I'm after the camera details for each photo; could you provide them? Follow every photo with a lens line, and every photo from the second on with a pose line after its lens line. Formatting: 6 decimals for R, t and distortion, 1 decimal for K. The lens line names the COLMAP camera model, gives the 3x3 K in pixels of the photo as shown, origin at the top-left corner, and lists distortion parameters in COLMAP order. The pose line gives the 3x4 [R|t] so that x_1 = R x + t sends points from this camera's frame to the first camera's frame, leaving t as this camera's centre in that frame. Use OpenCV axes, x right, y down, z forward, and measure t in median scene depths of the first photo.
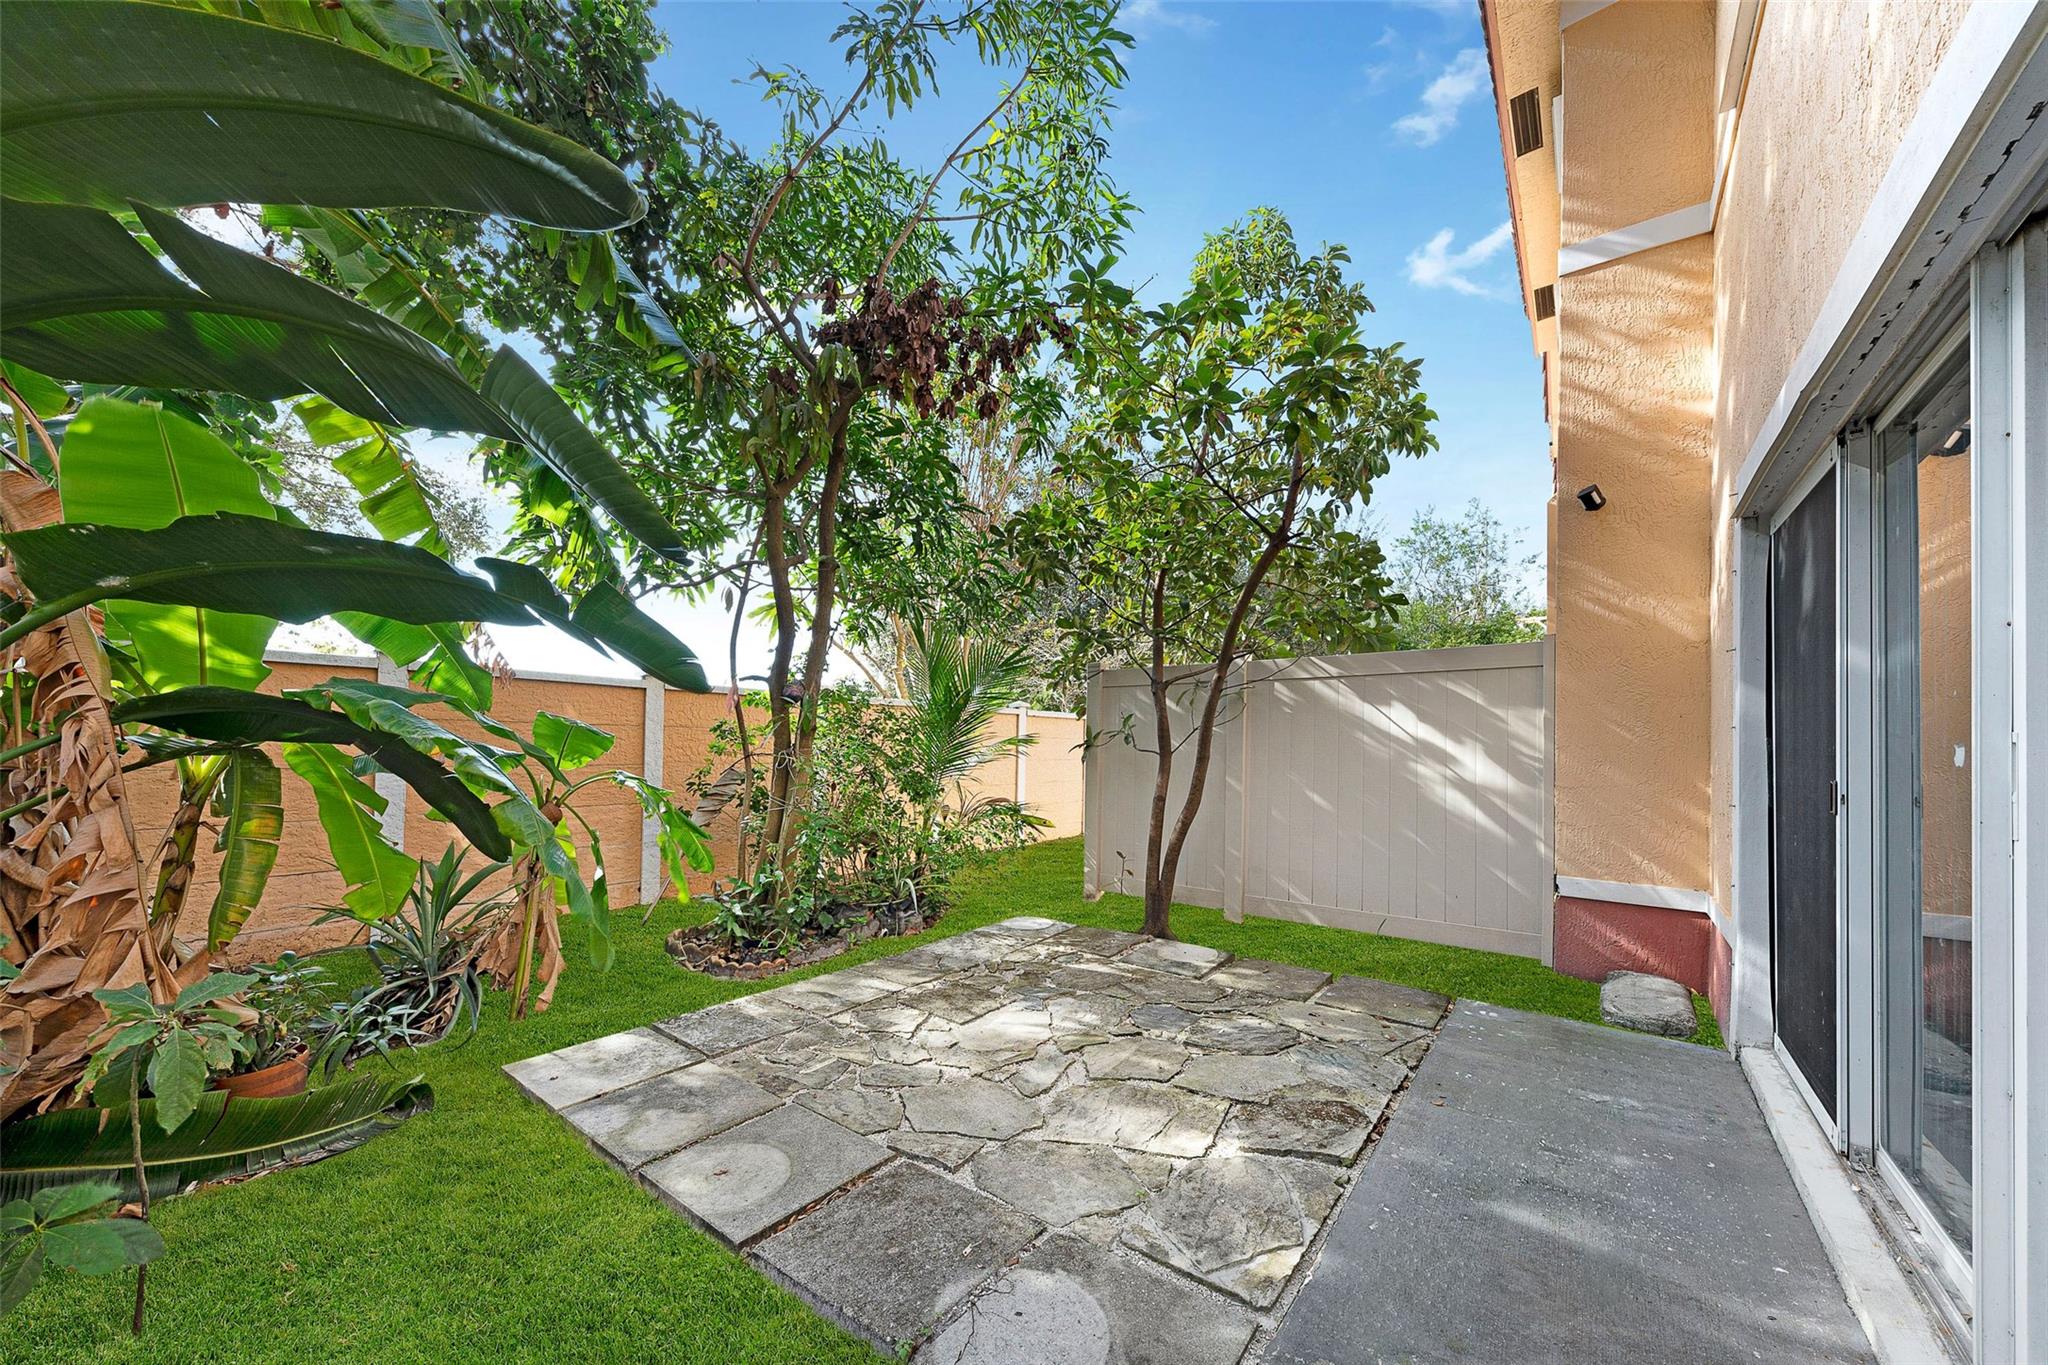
lens RADIAL K [[730.6, 0, 1025.1], [0, 730.6, 725.1], [0, 0, 1]] dist [-0.000659, -0.000163]
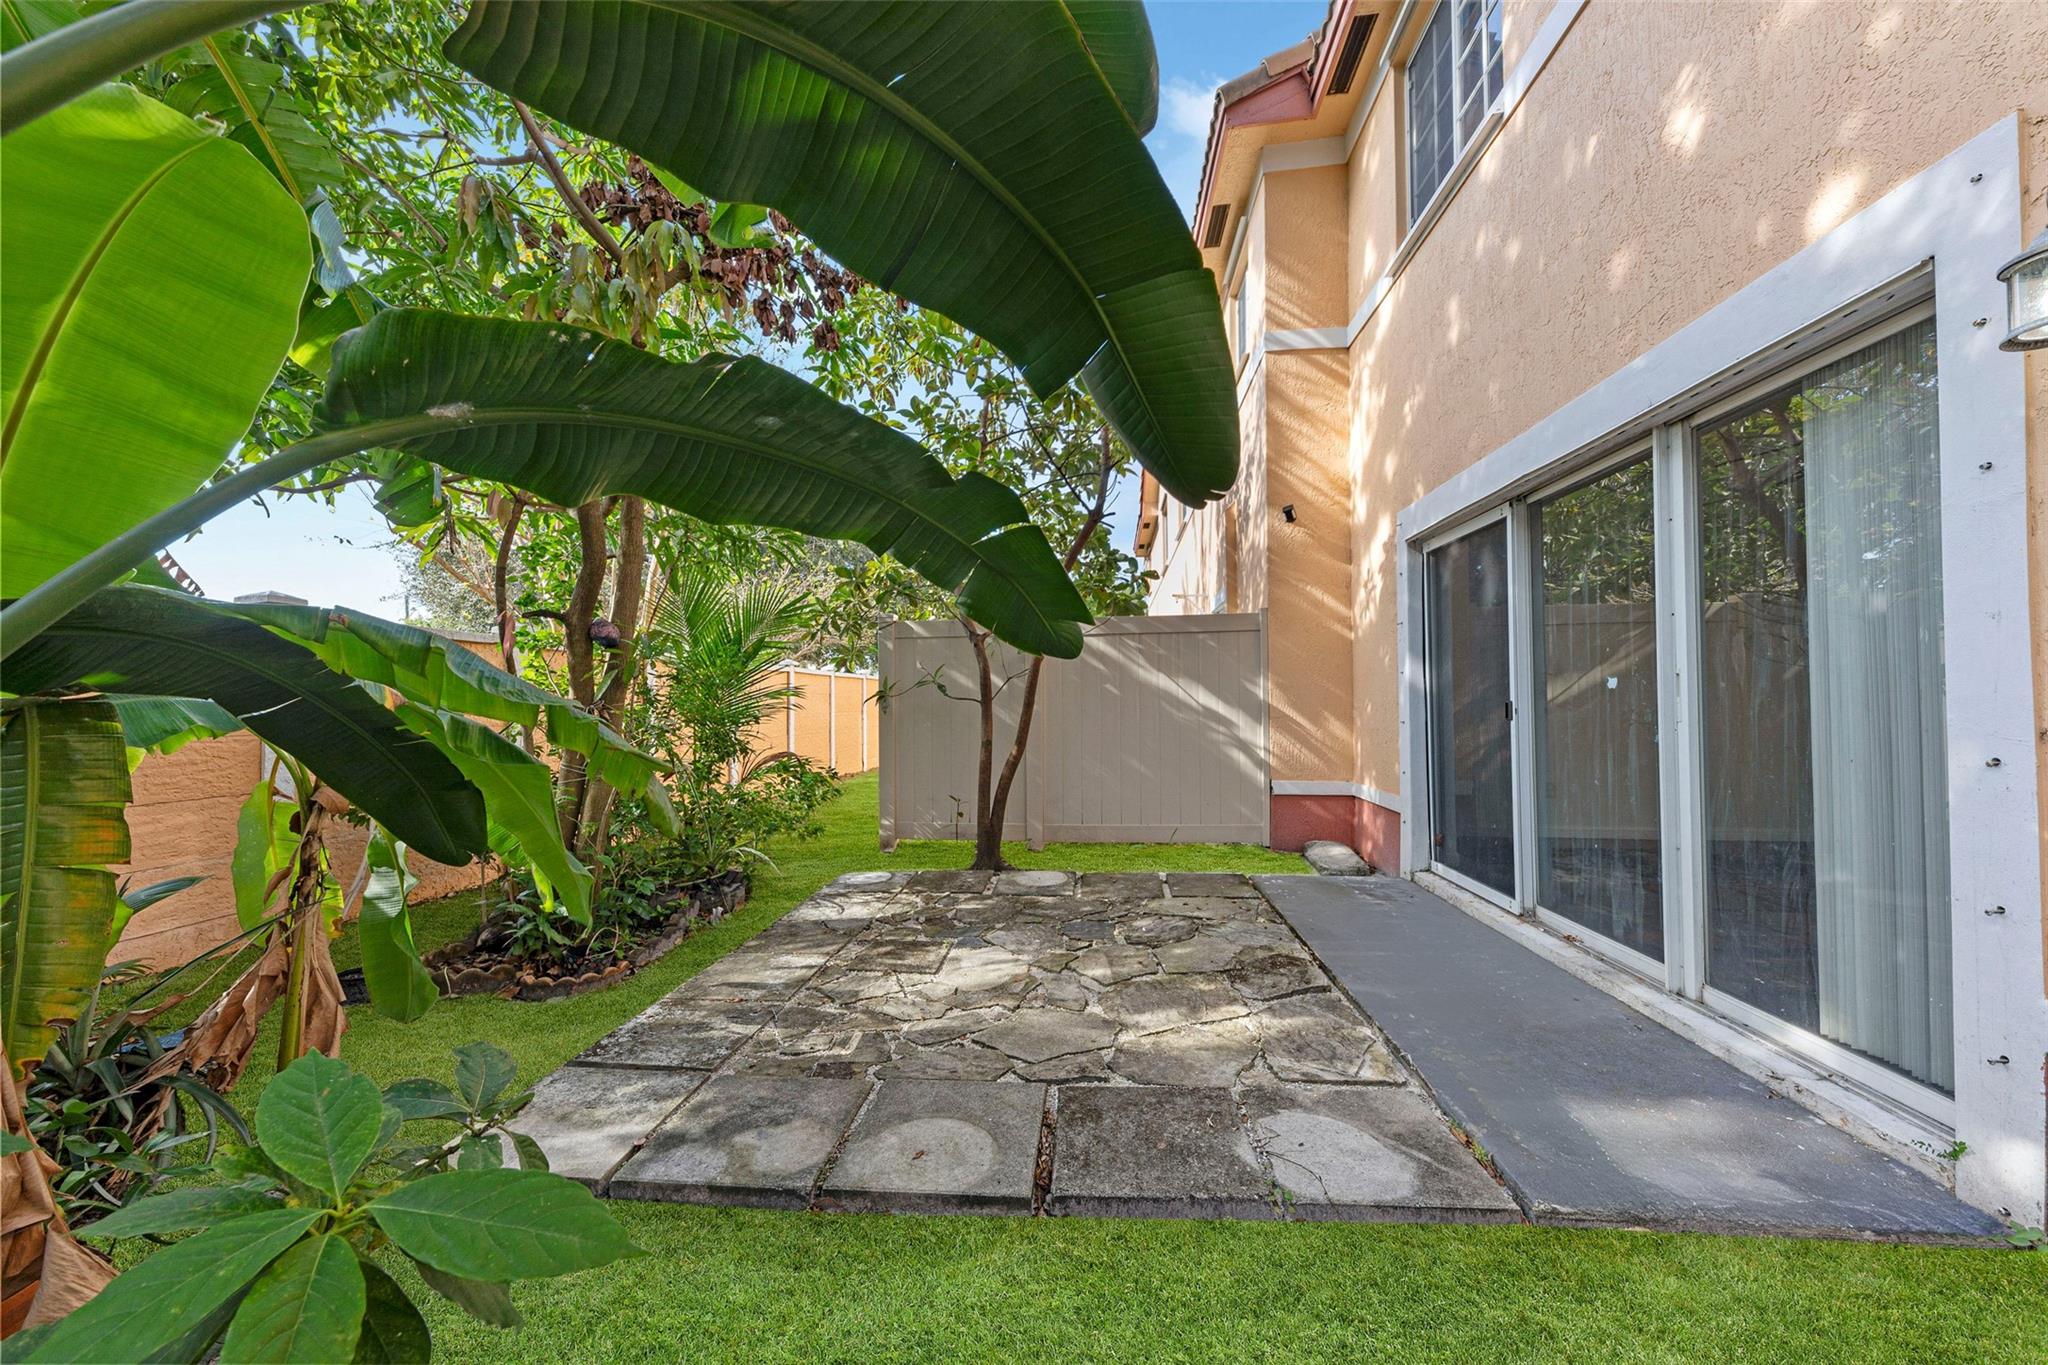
lens RADIAL K [[714.7, 0, 1024.0], [0, 714.7, 682.5], [0, 0, 1]] dist [0.000262, -0.000064]
pose [[0.850911, -0.008880, 0.525235, -0.451885], [0.009452, 0.999954, 0.001593, 0.012814], [-0.525226, 0.003609, 0.850955, 0.099532]]
